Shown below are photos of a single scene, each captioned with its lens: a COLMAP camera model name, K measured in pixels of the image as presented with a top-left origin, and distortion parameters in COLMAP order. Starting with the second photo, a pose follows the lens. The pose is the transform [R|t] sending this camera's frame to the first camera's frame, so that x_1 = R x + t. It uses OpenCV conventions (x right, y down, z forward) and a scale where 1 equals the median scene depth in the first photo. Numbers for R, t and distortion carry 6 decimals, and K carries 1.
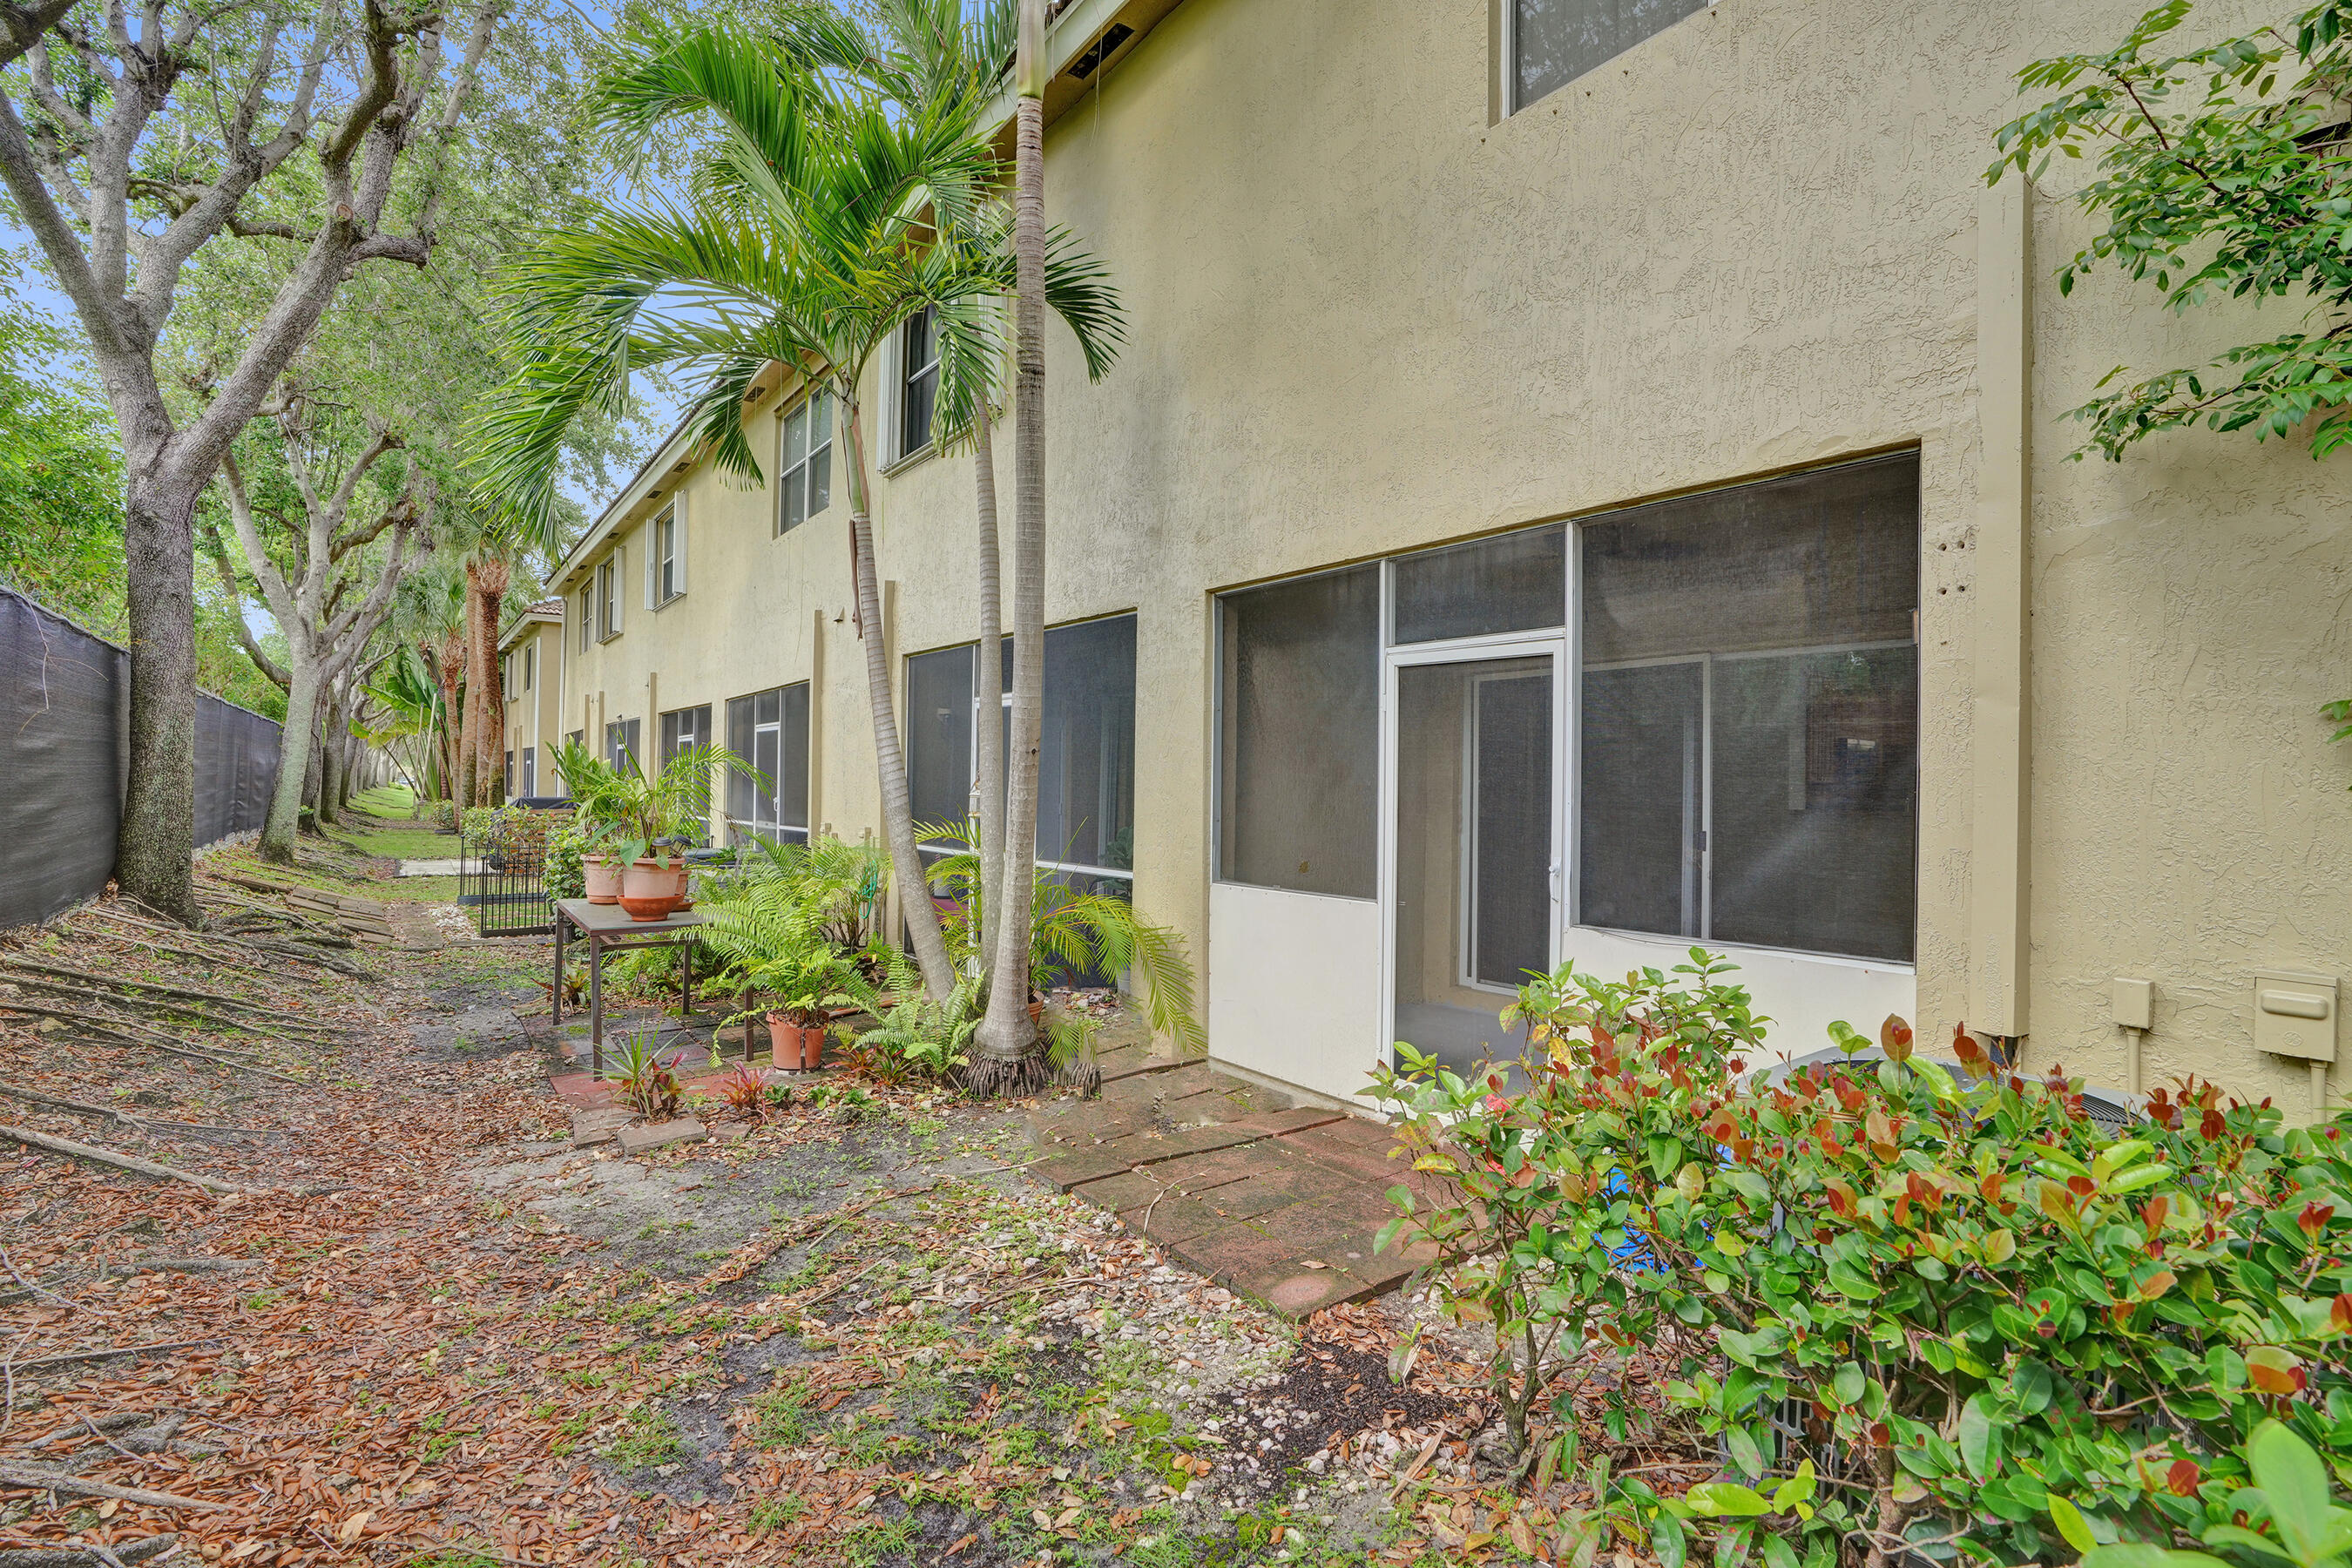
lens RADIAL K [[1106.5, 0, 1185.2], [0, 1106.5, 781.3], [0, 0, 1]] dist [-0.056607, 0.023467]
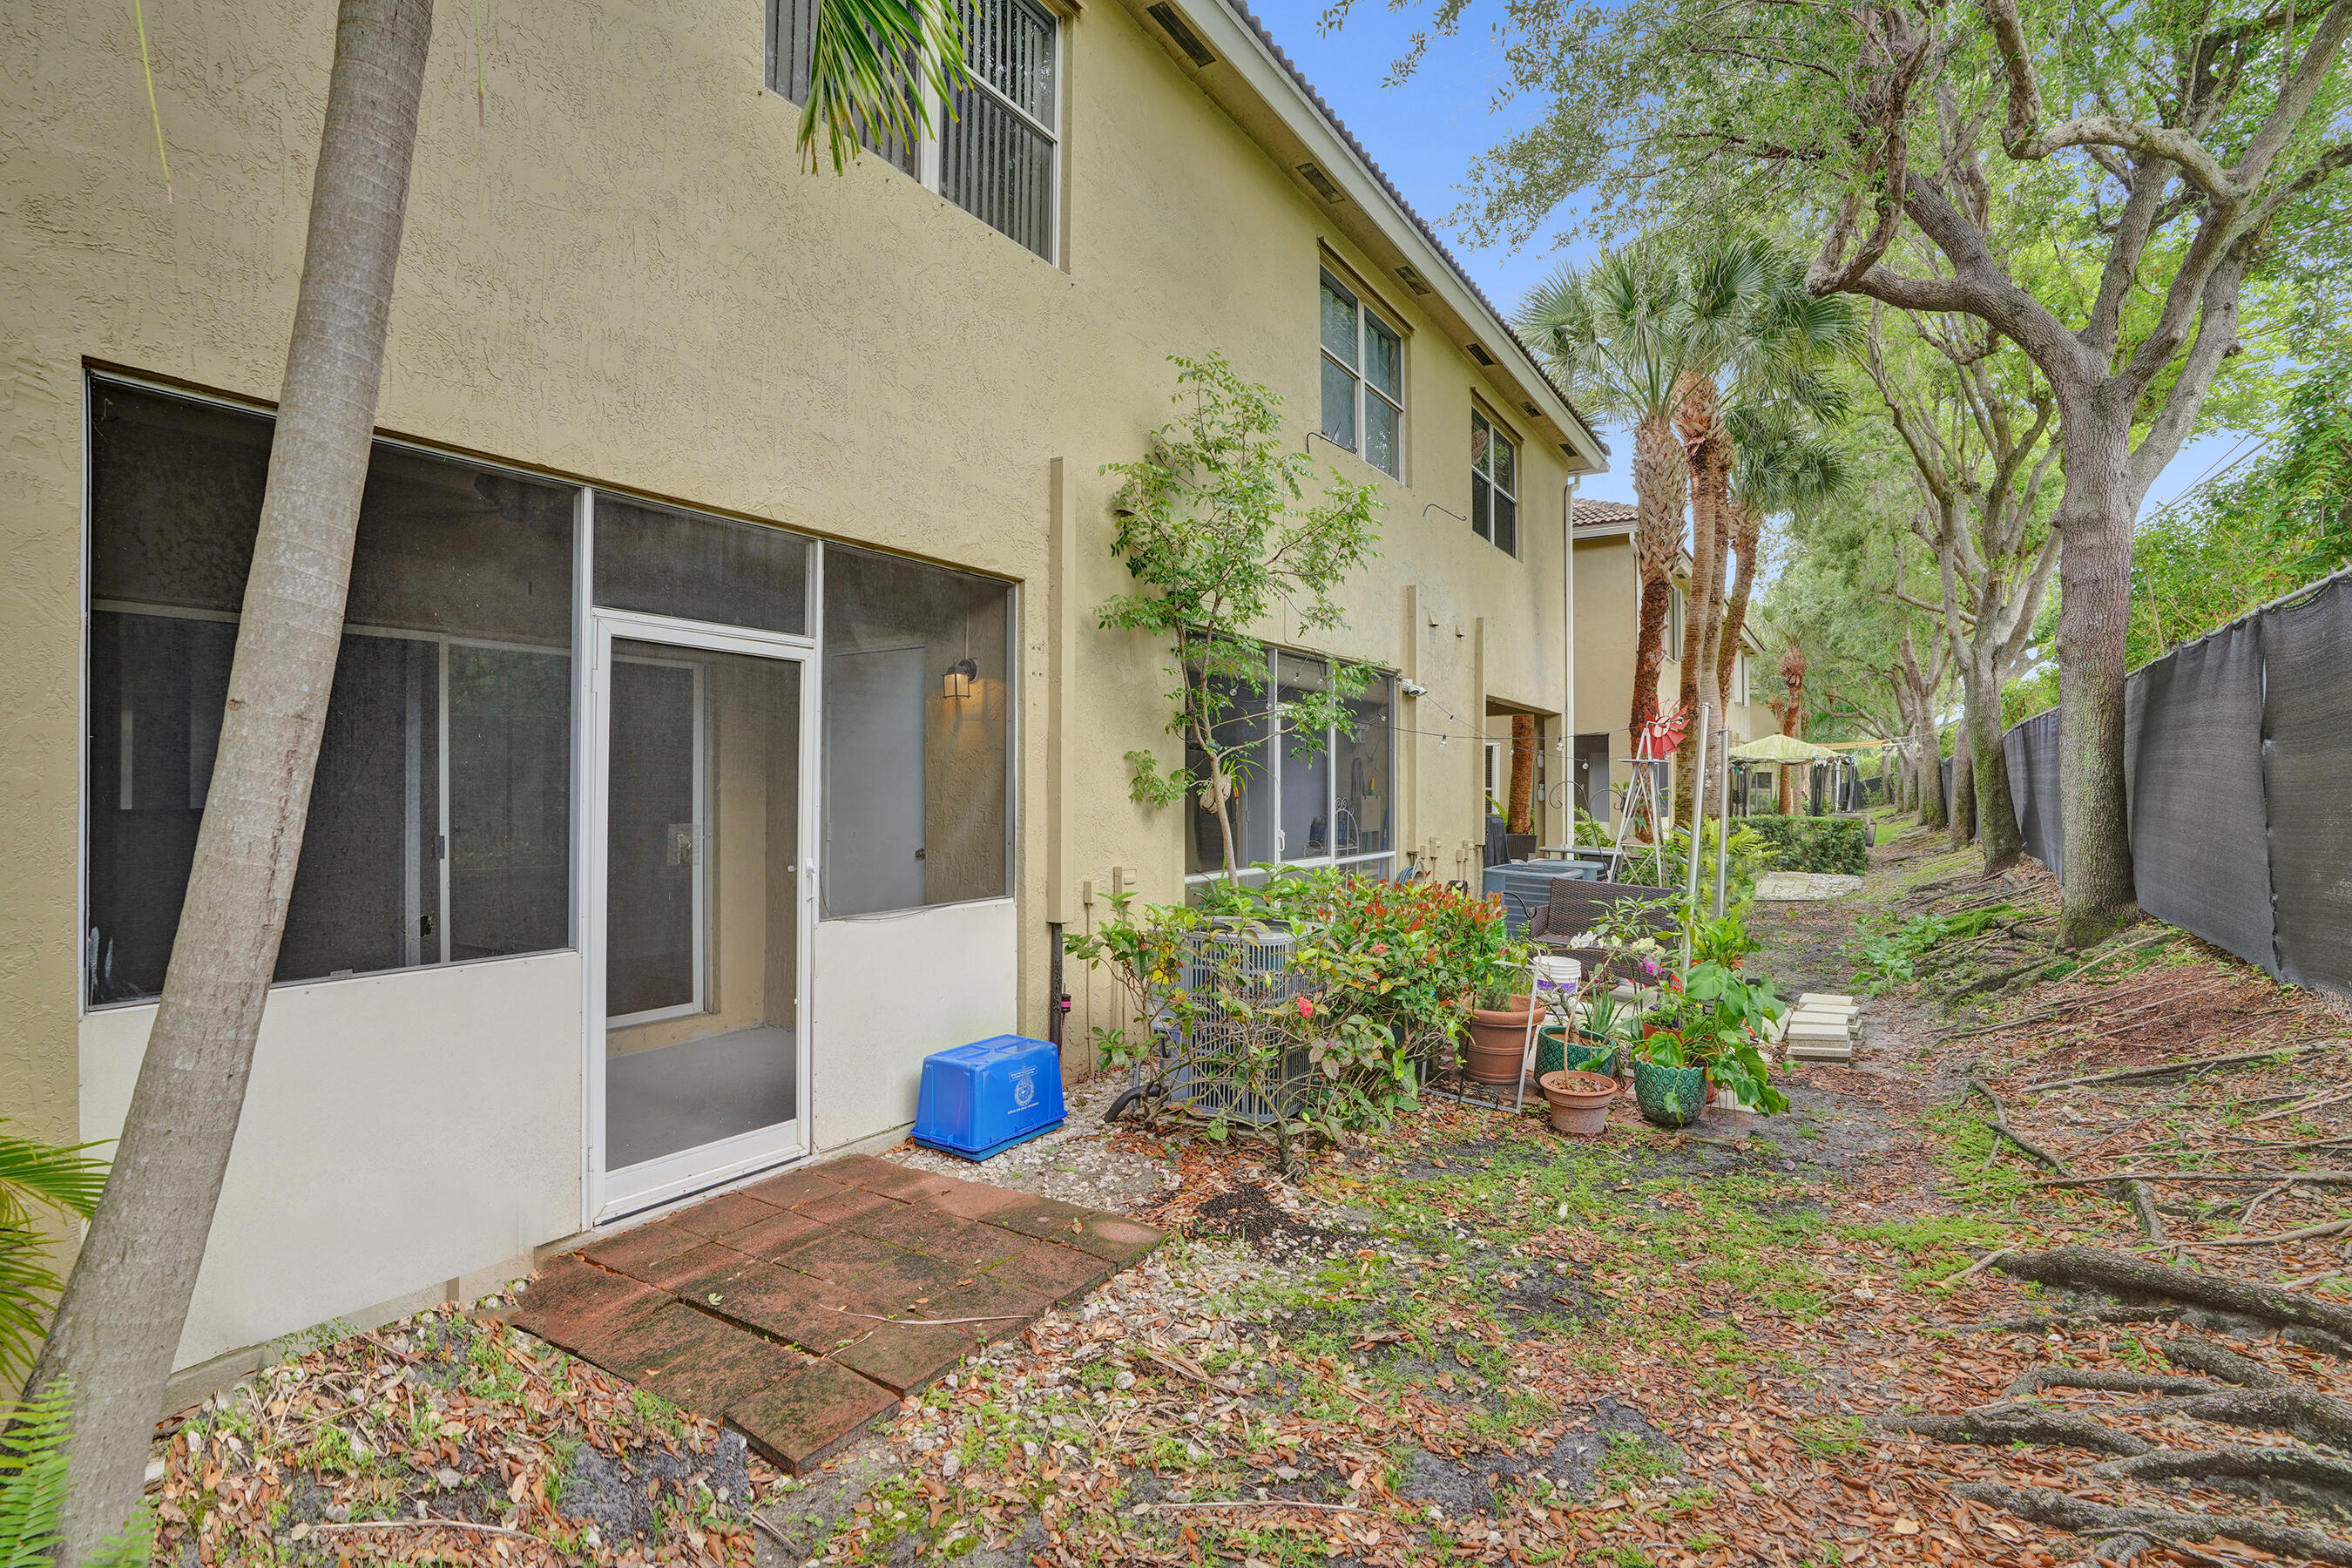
lens RADIAL K [[1106.5, 0, 1185.2], [0, 1106.5, 781.3], [0, 0, 1]] dist [-0.056607, 0.023467]
pose [[-0.354267, -0.008379, 0.935107, -0.753841], [-0.010384, 0.999933, 0.005026, -0.012484], [-0.935086, -0.007930, -0.354331, 1.026700]]
